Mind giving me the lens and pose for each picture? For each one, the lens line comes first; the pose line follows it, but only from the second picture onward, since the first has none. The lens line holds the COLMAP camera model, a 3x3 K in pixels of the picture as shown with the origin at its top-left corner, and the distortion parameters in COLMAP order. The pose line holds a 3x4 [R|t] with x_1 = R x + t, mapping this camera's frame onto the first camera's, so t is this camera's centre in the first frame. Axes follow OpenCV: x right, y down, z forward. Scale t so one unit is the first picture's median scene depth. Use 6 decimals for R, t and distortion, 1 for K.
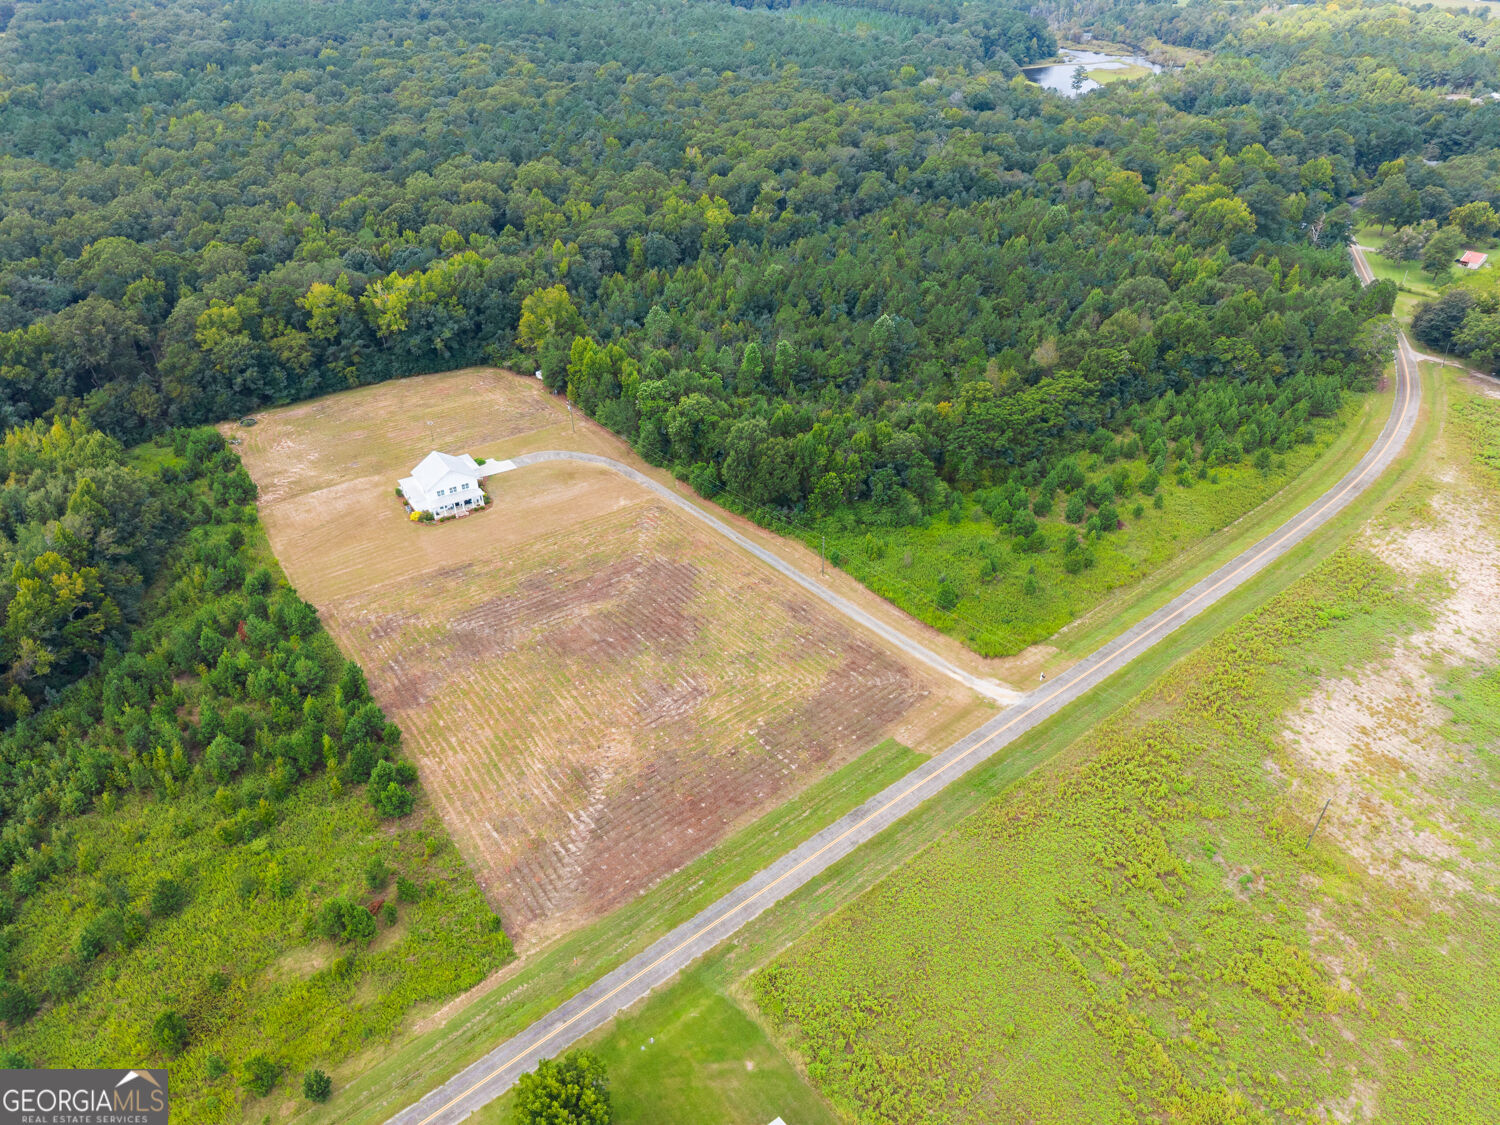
lens RADIAL K [[995.4, 0, 755.6], [0, 995.4, 564.0], [0, 0, 1]] dist [0.087175, -0.075488]
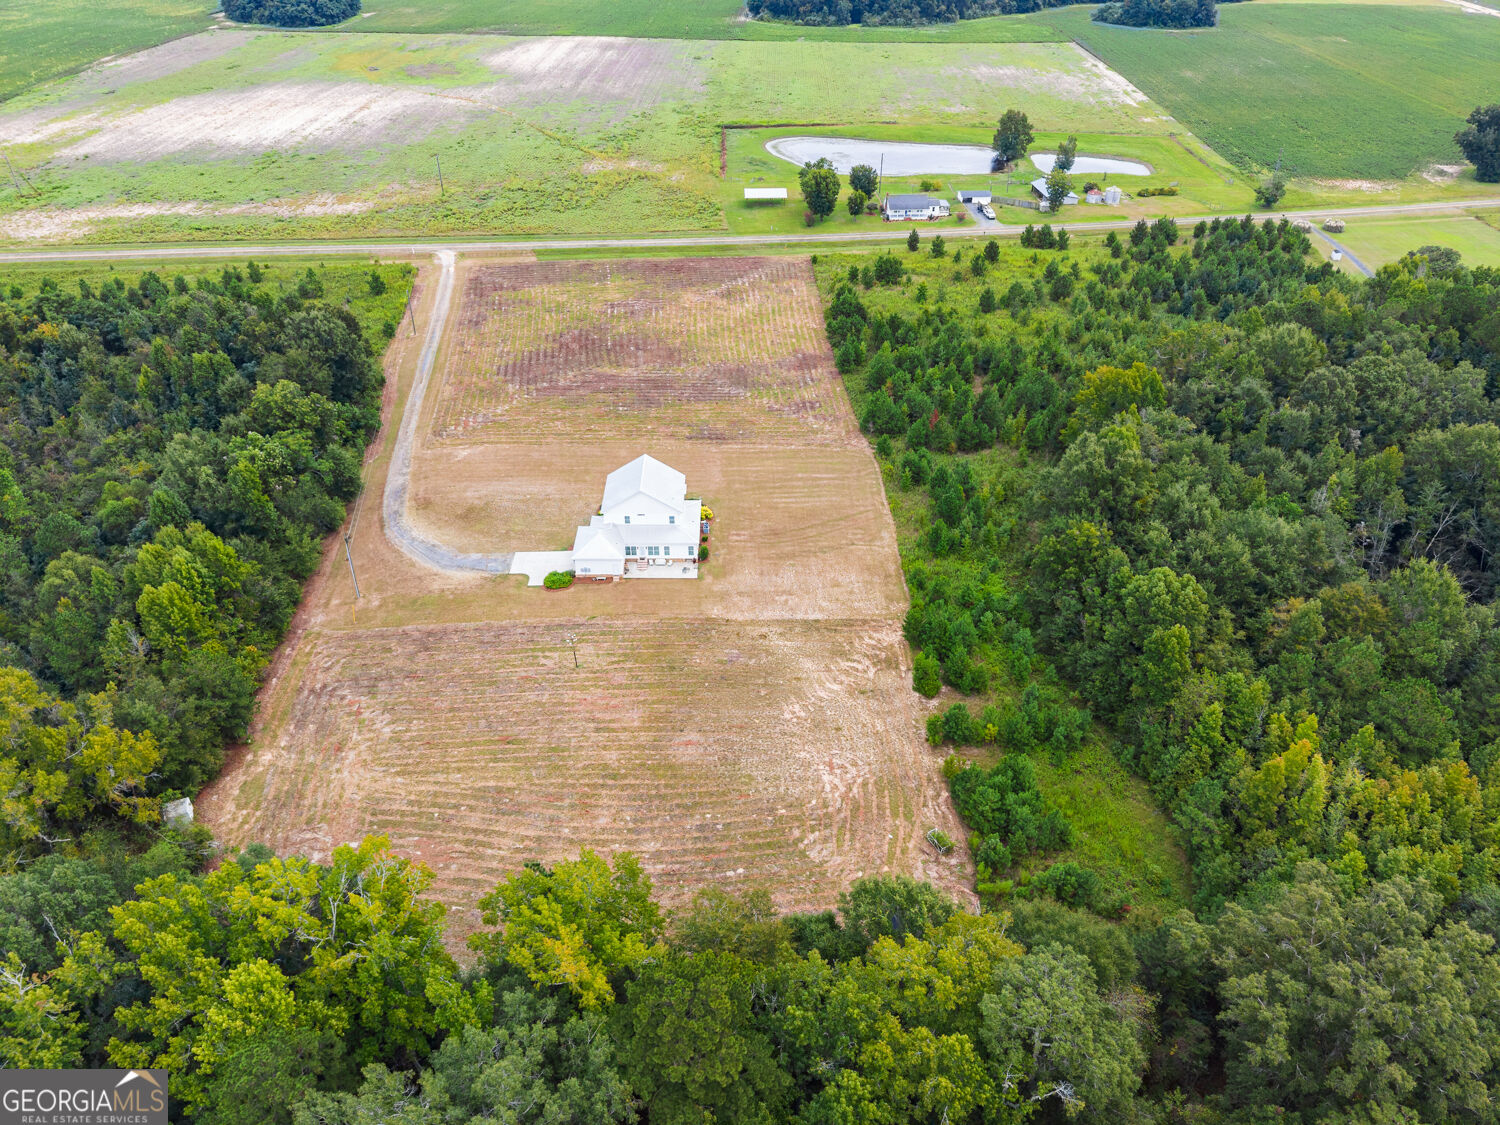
lens RADIAL K [[995.4, 0, 755.6], [0, 995.4, 564.0], [0, 0, 1]] dist [0.087175, -0.075488]
pose [[-0.846354, -0.300646, 0.439656, -0.802861], [0.314225, 0.384655, 0.867930, -0.731010], [-0.430056, 0.872727, -0.231084, 1.387021]]
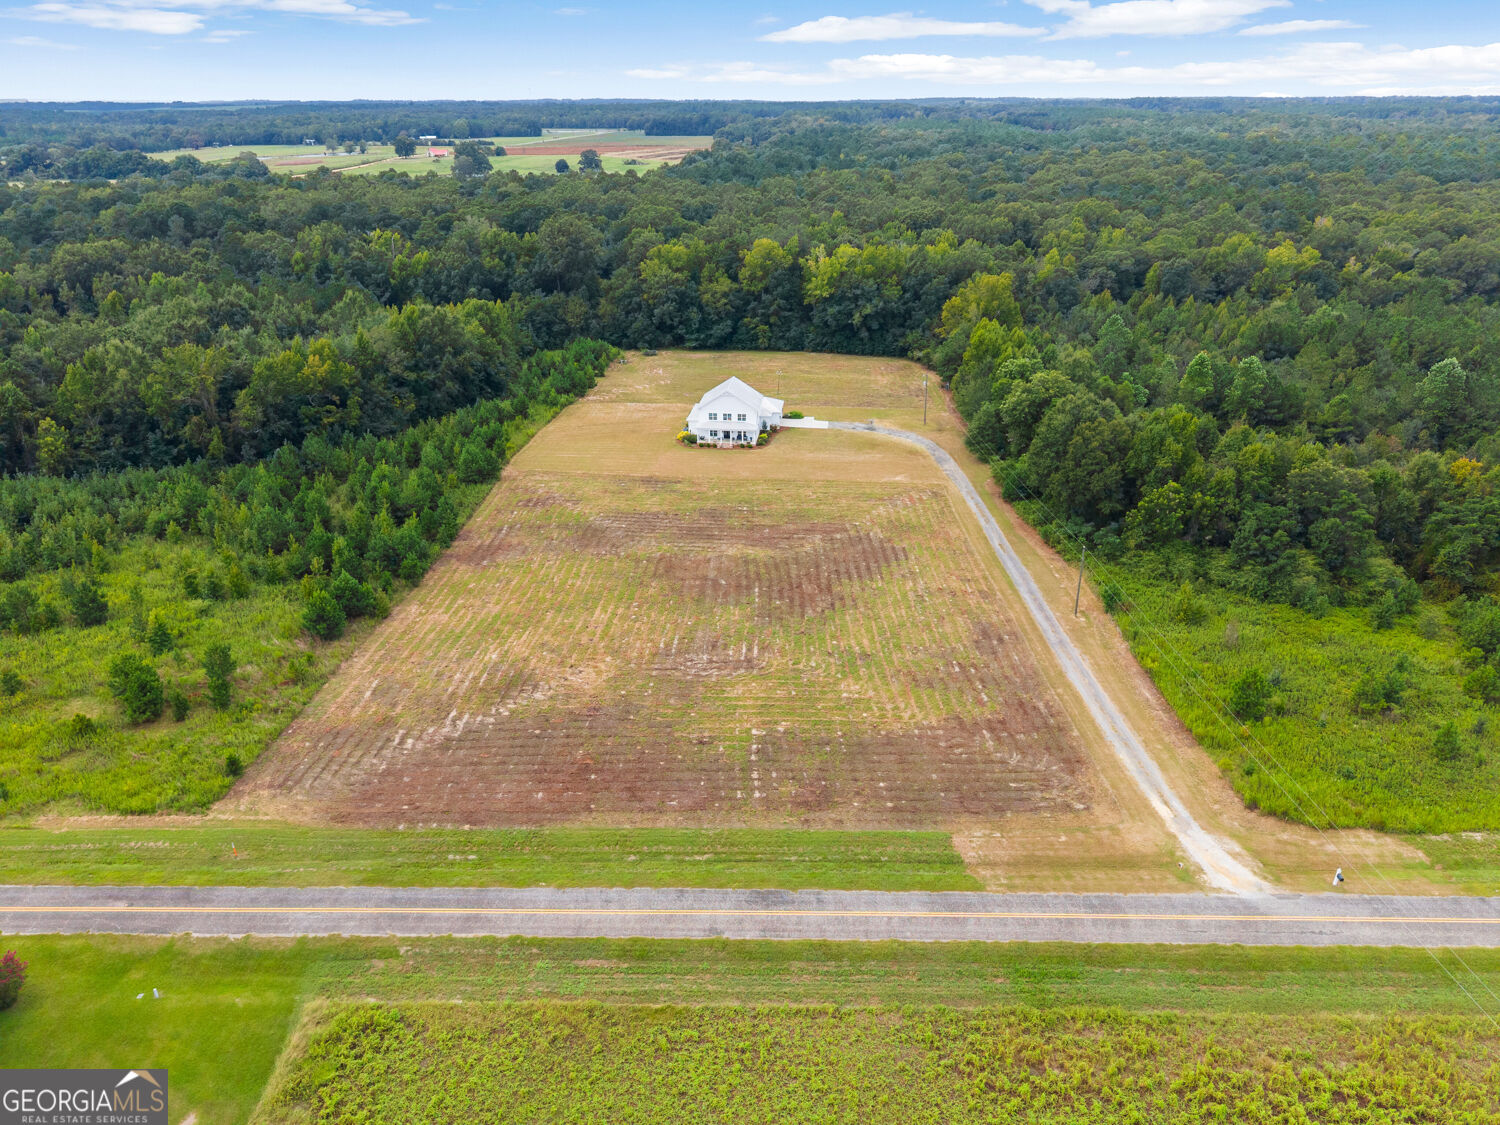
lens RADIAL K [[1008.8, 0, 753.7], [0, 1008.8, 580.0], [0, 0, 1]] dist [0.063752, -0.060851]
pose [[0.772035, 0.278822, -0.571157, 0.283791], [-0.364258, 0.930518, -0.038118, 0.092910], [0.520843, 0.237477, 0.819956, 0.410429]]
